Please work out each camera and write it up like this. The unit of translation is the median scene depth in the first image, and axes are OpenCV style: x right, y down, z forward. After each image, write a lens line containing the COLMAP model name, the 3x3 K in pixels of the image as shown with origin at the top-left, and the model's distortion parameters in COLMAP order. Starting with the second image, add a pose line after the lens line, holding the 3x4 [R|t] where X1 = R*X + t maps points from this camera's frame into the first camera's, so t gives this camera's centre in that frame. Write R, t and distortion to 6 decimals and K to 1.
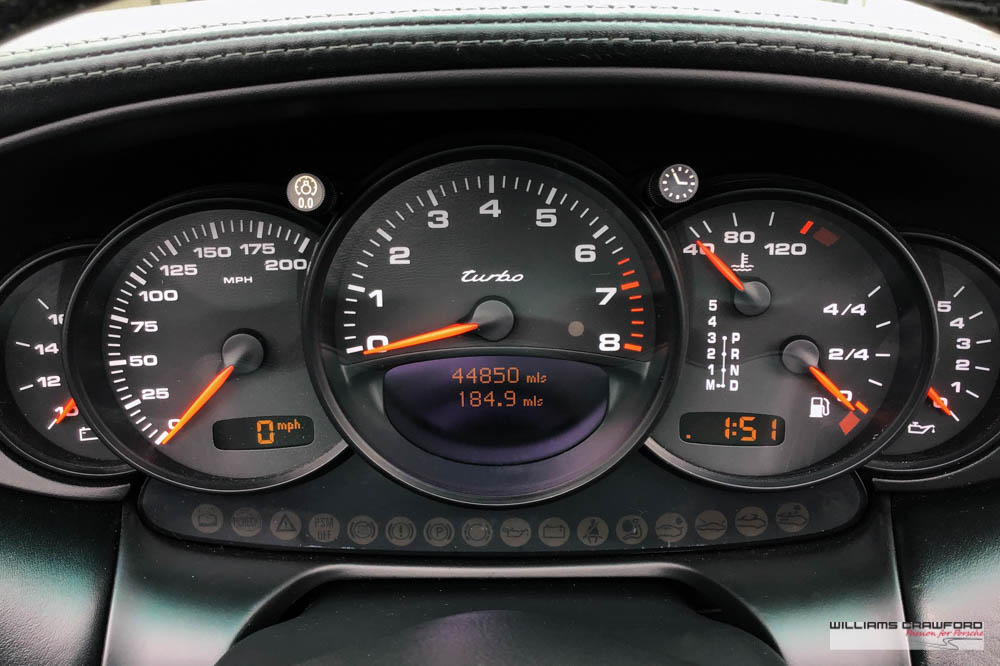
lens RADIAL K [[876.6, 0, 500.0], [0, 876.6, 333.0], [0, 0, 1]] dist [0.057327, 0.004706]
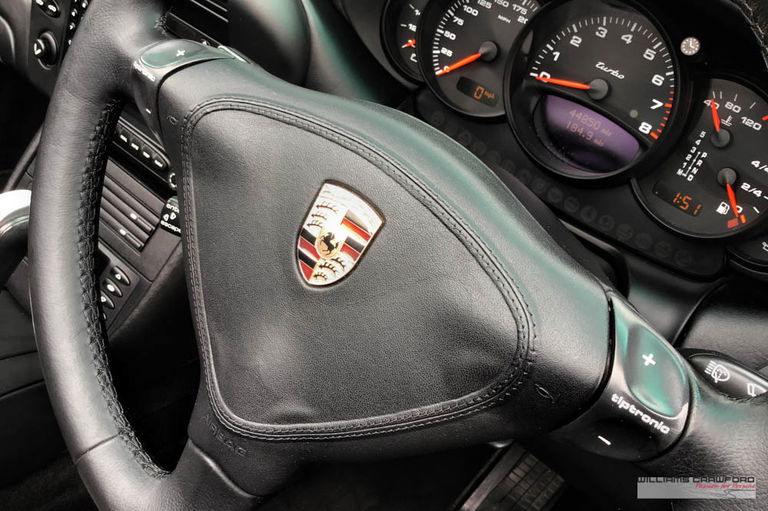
lens RADIAL K [[675.3, 0, 384.0], [0, 675.3, 255.5], [0, 0, 1]] dist [-0.008100, -0.010905]
pose [[0.787995, 0.532361, -0.309281, 0.285416], [-0.471238, 0.844792, 0.253498, 0.147010], [0.396231, -0.054010, 0.916561, -0.650724]]
